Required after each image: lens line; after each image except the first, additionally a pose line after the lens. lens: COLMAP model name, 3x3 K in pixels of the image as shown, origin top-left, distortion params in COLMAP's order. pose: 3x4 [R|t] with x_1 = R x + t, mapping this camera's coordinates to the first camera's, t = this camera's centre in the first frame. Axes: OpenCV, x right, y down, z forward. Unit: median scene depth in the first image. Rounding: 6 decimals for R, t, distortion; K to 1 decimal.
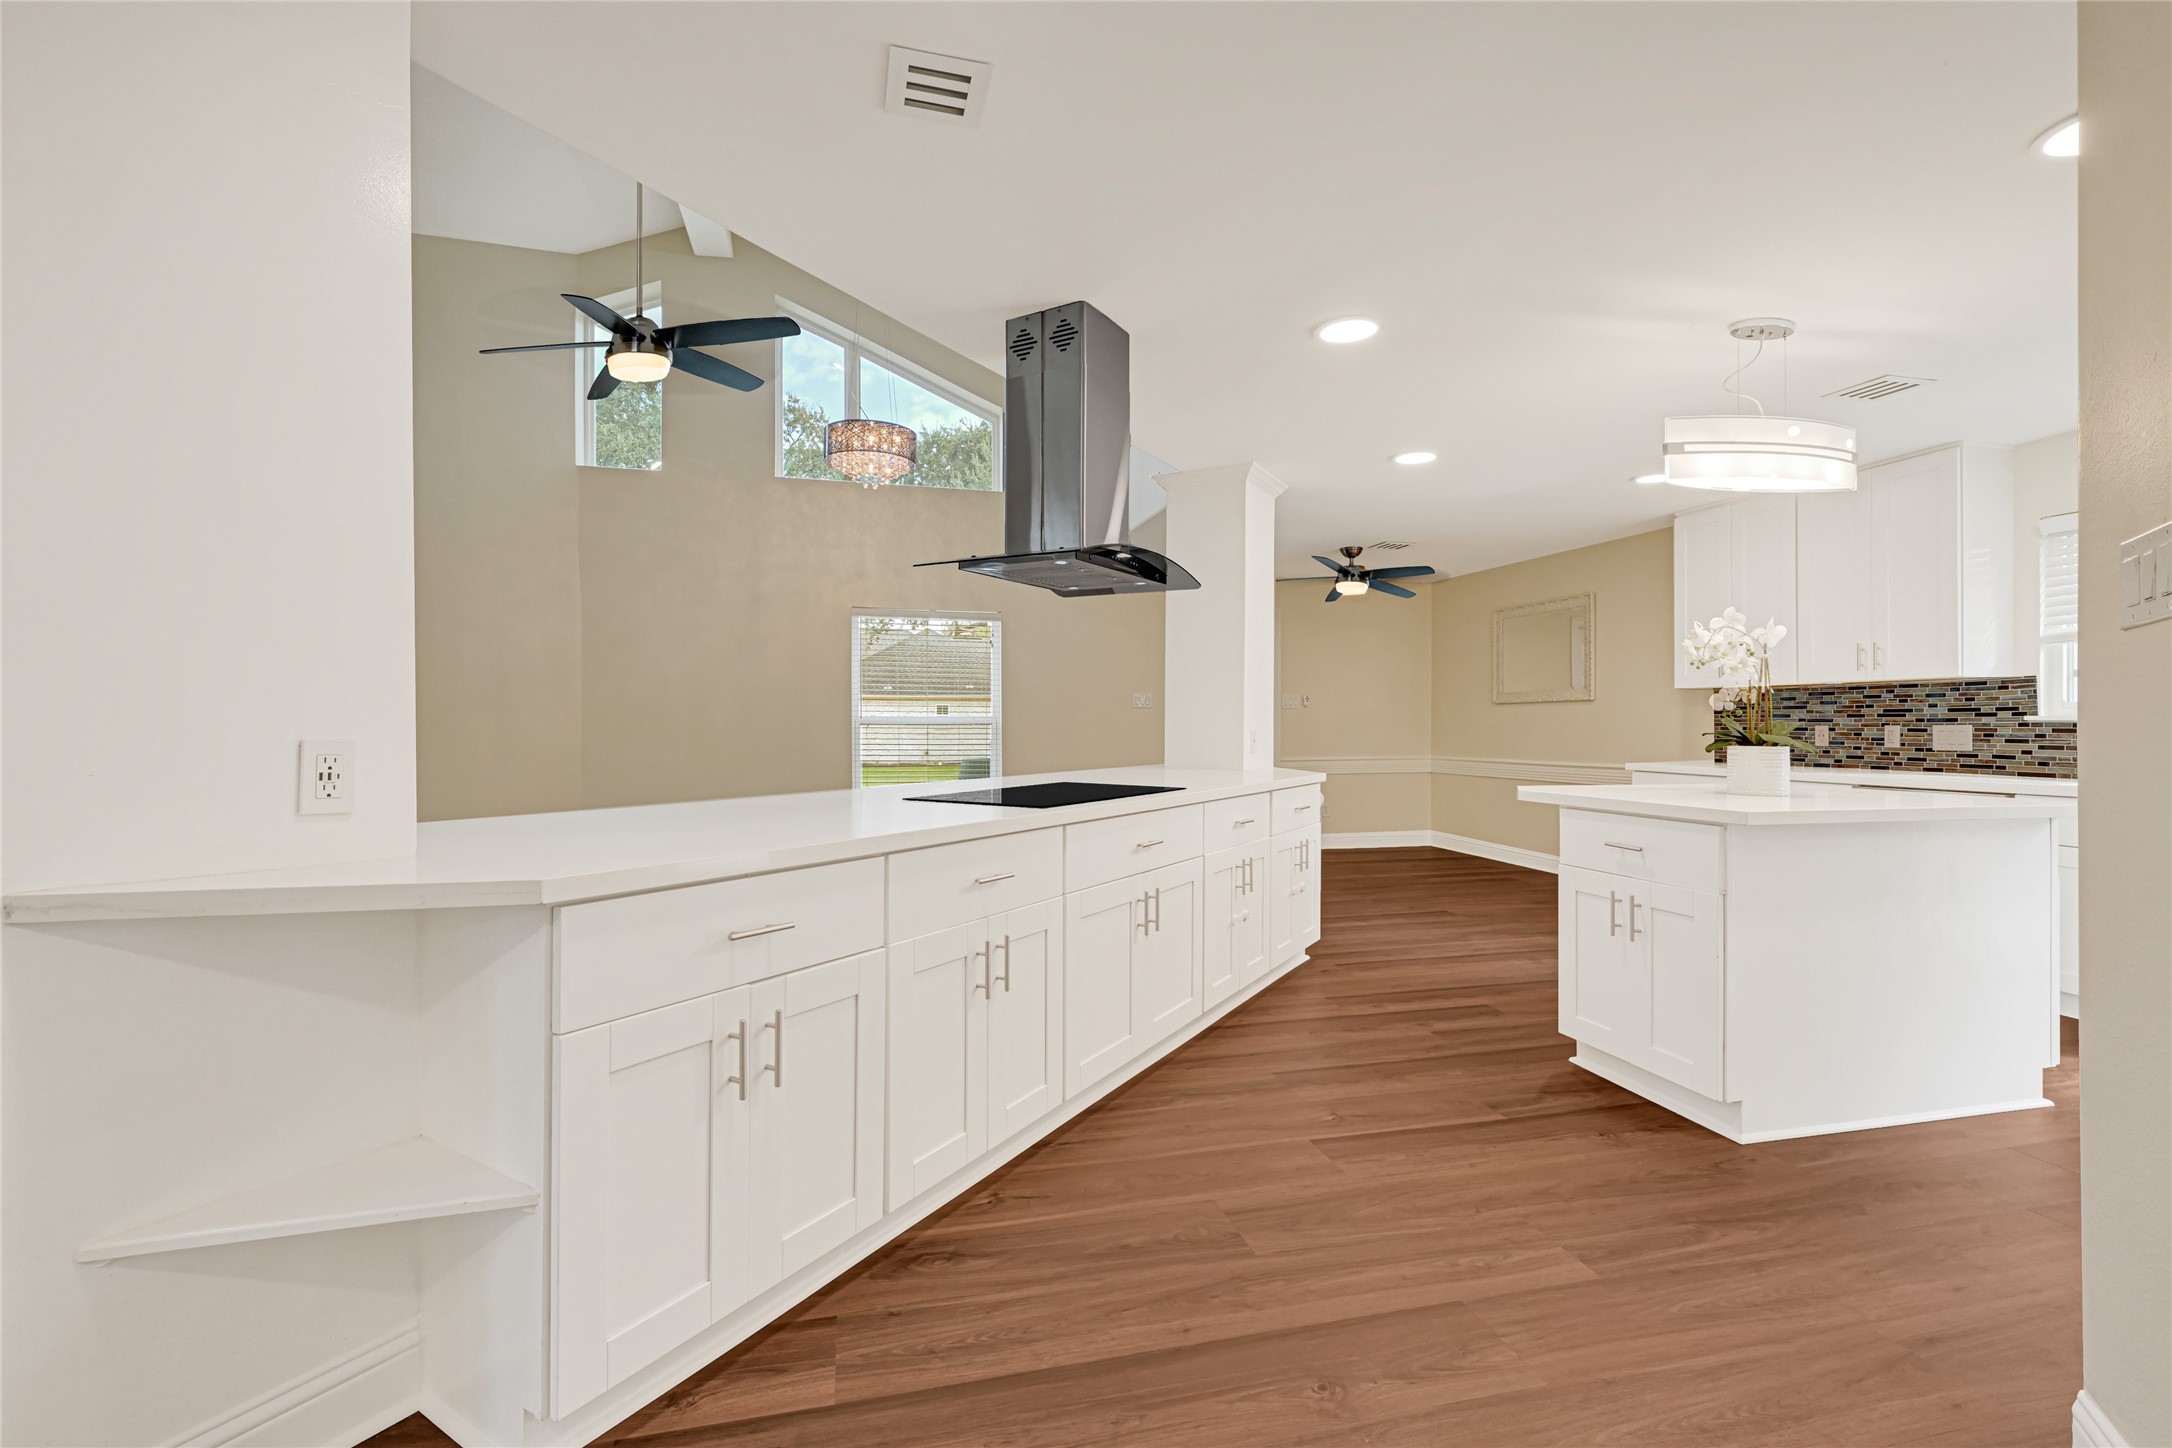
lens RADIAL K [[938.6, 0, 1105.0], [0, 938.6, 717.8], [0, 0, 1]] dist [0.009919, 0.000374]
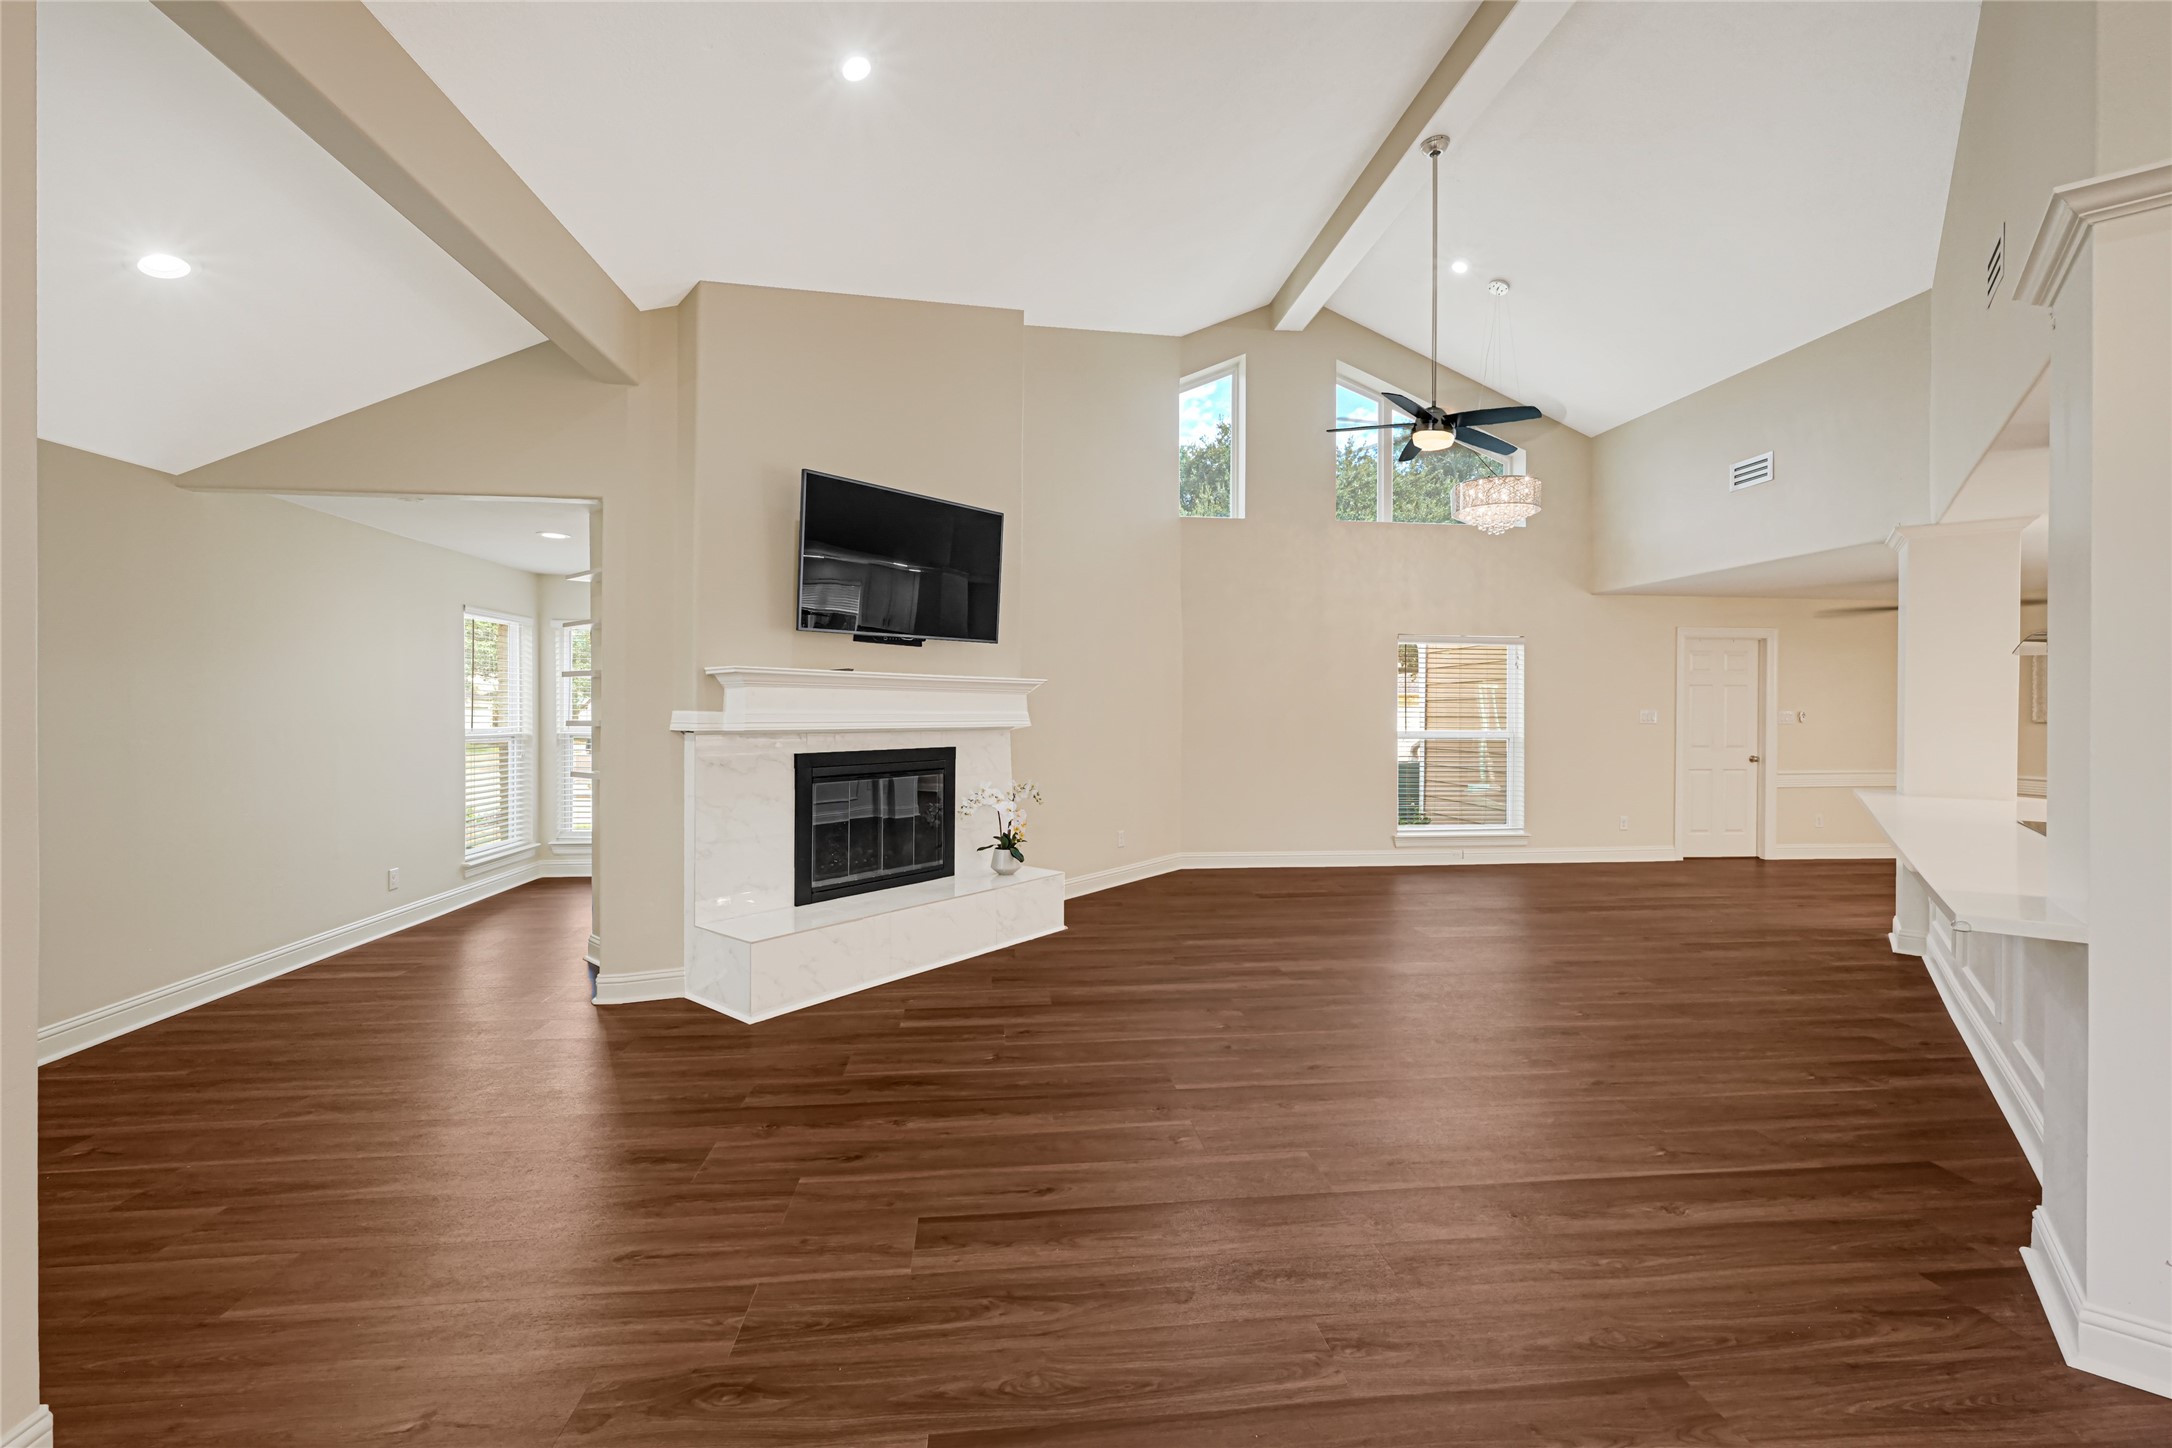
lens RADIAL K [[880.9, 0, 1085.5], [0, 880.9, 717.0], [0, 0, 1]] dist [0.002545, 0.000565]
pose [[0.988835, 0.006016, -0.148892, -0.759360], [-0.004012, 0.999897, 0.013750, -0.049235], [0.148960, -0.012999, 0.988758, -0.159103]]
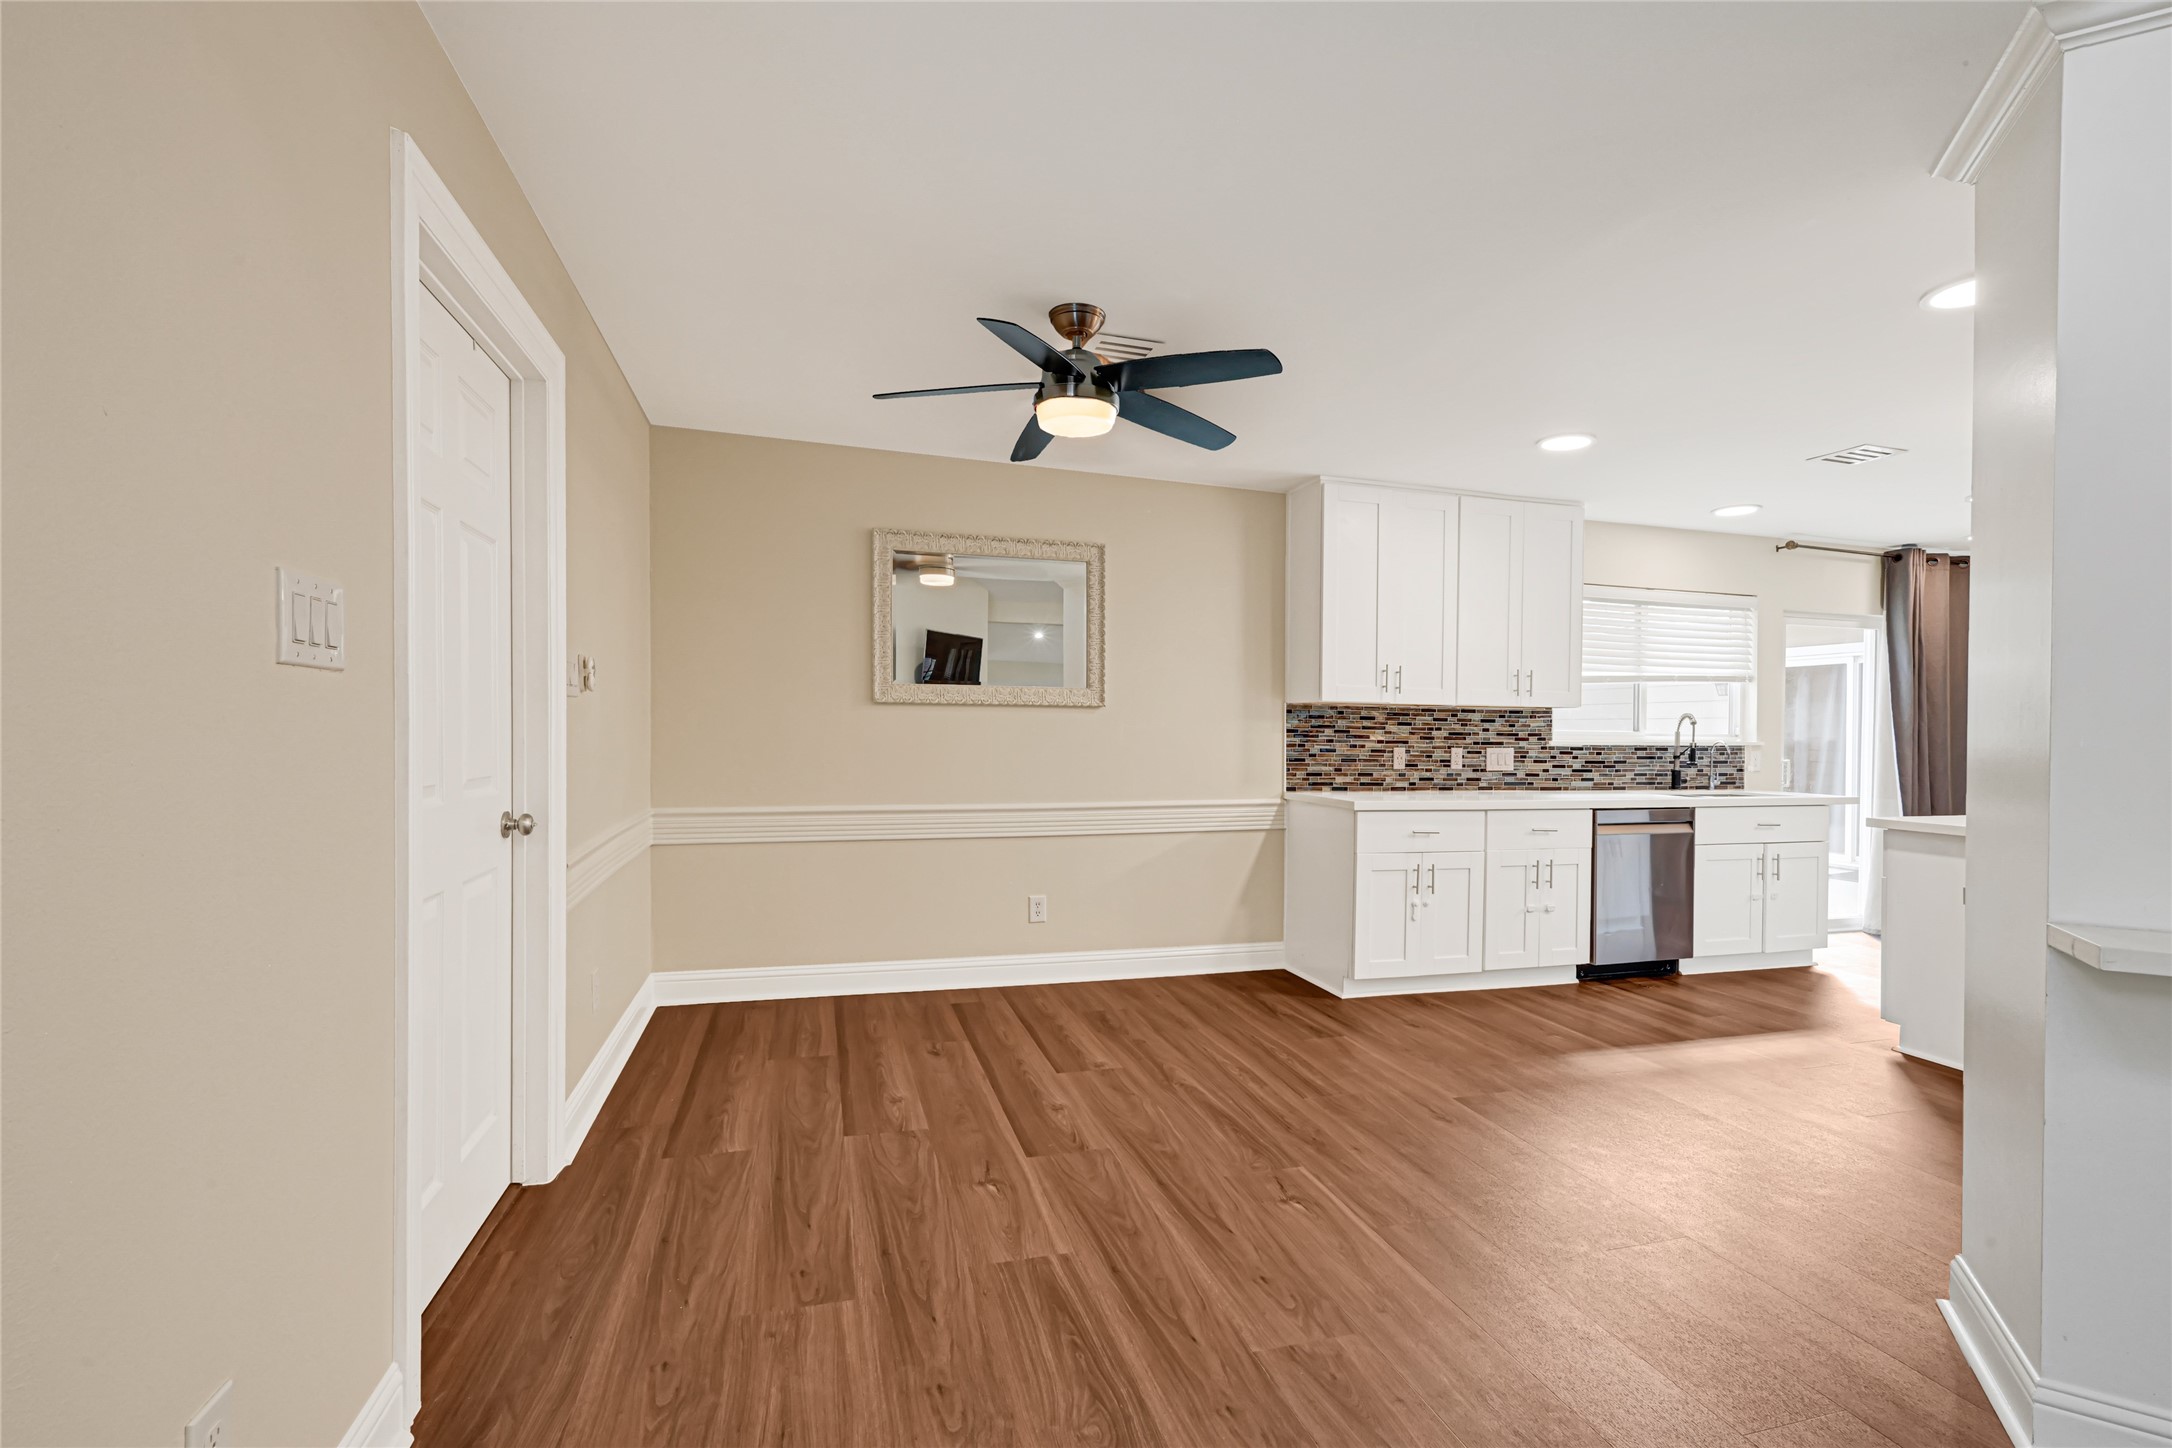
lens RADIAL K [[938.6, 0, 1082.7], [0, 938.6, 739.5], [0, 0, 1]] dist [0.009919, 0.000374]
pose [[-0.023080, -0.008479, 0.999698, -0.206639], [-0.019499, 0.999778, 0.008030, -0.001628], [-0.999543, -0.019308, -0.023241, 1.490218]]
